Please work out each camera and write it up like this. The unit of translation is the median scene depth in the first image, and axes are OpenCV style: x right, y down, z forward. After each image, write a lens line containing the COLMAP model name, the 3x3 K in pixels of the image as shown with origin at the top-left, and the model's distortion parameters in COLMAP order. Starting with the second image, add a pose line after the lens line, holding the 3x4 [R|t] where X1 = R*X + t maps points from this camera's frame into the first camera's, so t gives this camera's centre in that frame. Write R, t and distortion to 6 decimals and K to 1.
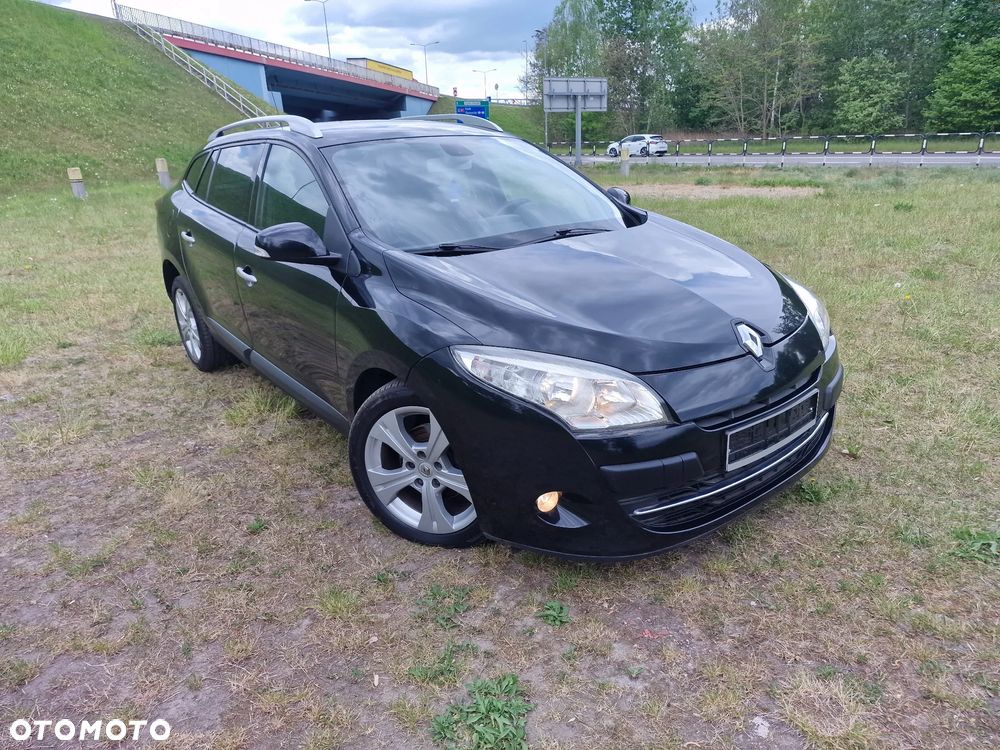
lens RADIAL K [[674.6, 0, 512.5], [0, 674.6, 374.2], [0, 0, 1]] dist [0.070592, -0.056553]
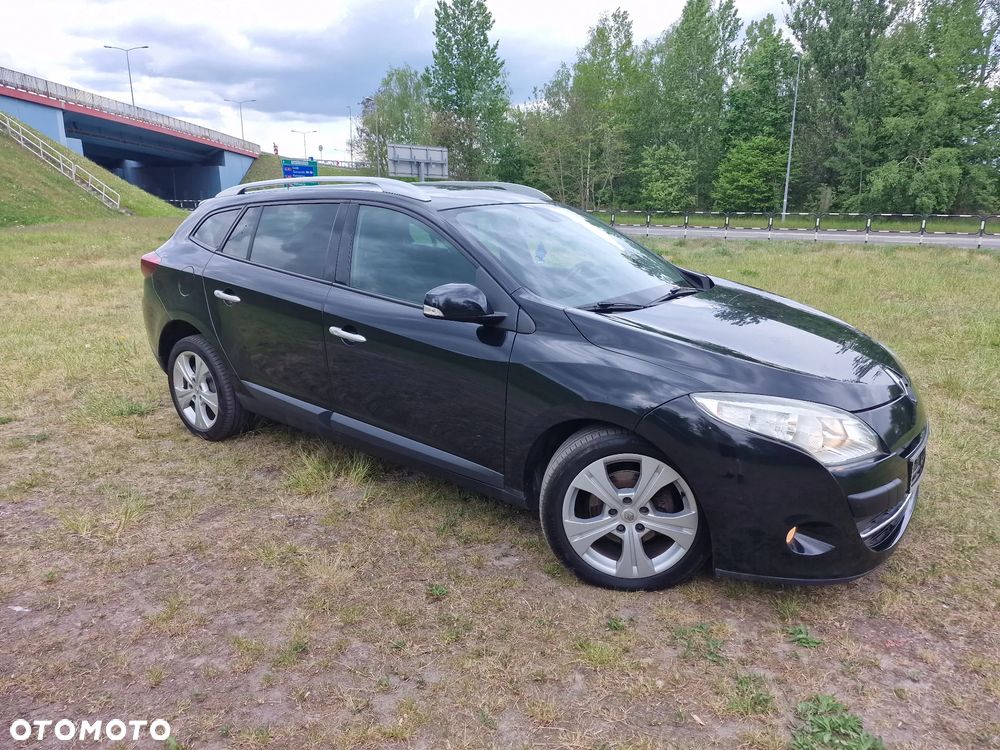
lens RADIAL K [[674.6, 0, 515.3], [0, 674.6, 363.5], [0, 0, 1]] dist [0.070592, -0.056553]
pose [[0.964425, -0.023558, 0.263304, -0.413579], [0.049917, 0.994332, -0.093870, -0.001542], [-0.259601, 0.103674, 0.960135, 0.013310]]
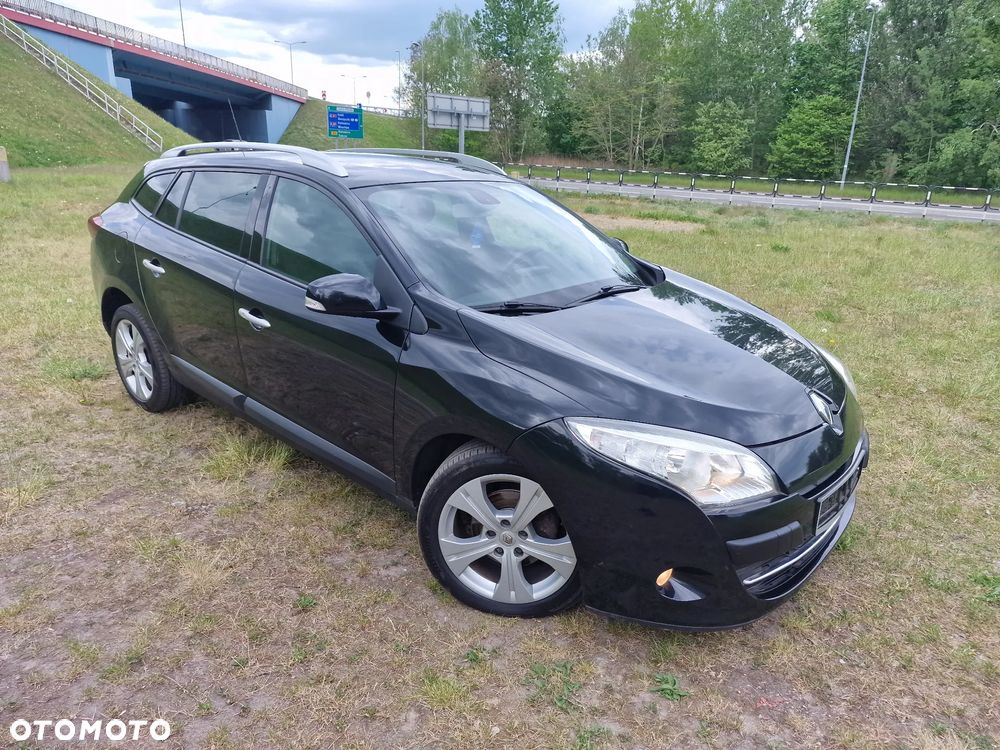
lens RADIAL K [[674.6, 0, 515.4], [0, 674.6, 376.6], [0, 0, 1]] dist [0.070592, -0.056553]
pose [[0.979490, 0.009064, 0.201289, -0.229688], [-0.006170, 0.999868, -0.014998, -0.055222], [-0.201398, 0.013448, 0.979417, 0.033102]]
